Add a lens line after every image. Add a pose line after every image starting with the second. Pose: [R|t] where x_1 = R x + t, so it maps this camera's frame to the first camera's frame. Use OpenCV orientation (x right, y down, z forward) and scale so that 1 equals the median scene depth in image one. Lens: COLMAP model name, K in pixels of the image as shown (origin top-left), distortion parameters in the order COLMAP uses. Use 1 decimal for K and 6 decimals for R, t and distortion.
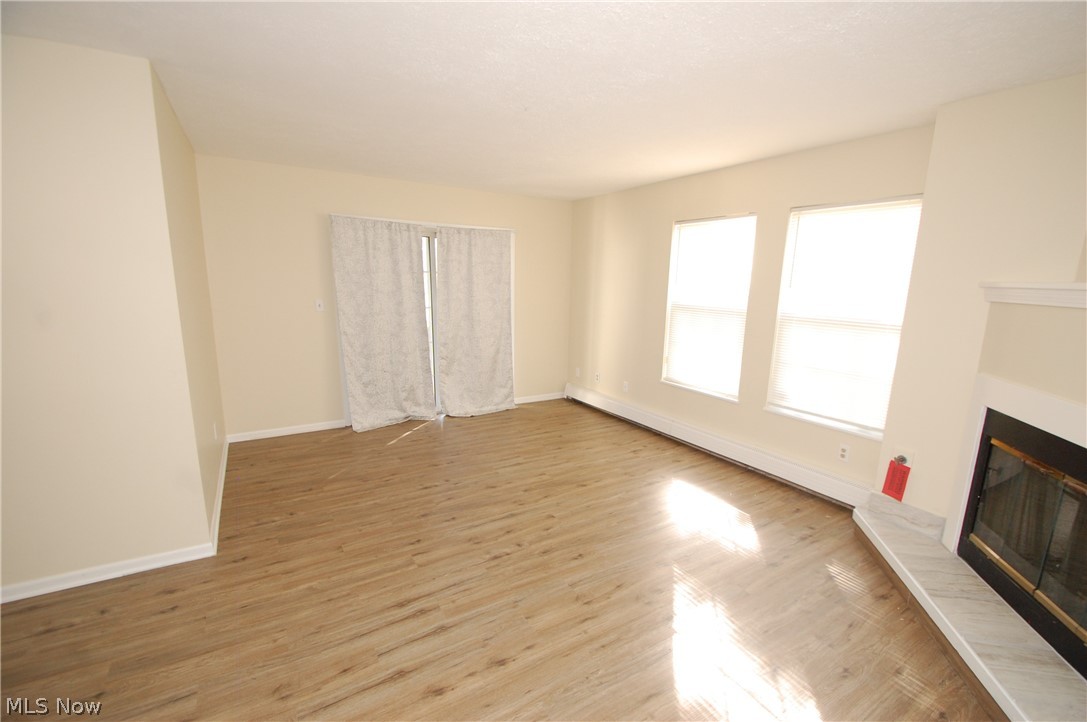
lens RADIAL K [[484.5, 0, 565.8], [0, 484.5, 381.6], [0, 0, 1]] dist [-0.000510, -0.000493]
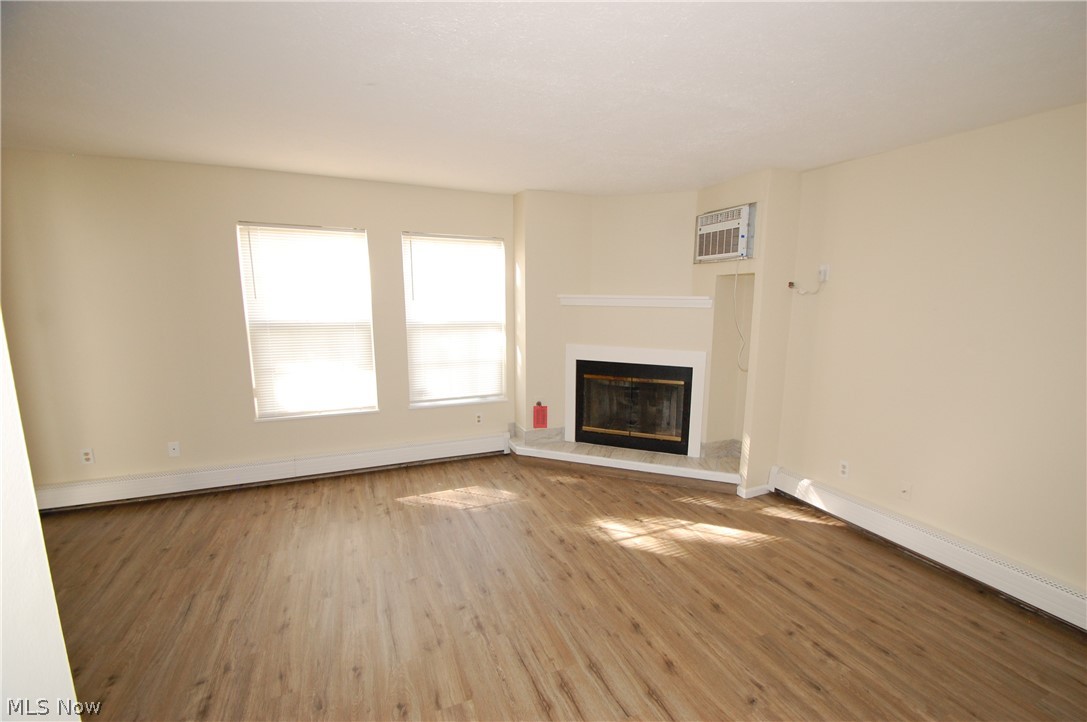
lens RADIAL K [[484.5, 0, 565.8], [0, 484.5, 381.6], [0, 0, 1]] dist [-0.000510, -0.000493]
pose [[0.131451, -0.194593, 0.972036, -0.799711], [0.200428, 0.965511, 0.166183, -0.150572], [-0.970850, 0.172979, 0.165919, 0.585106]]
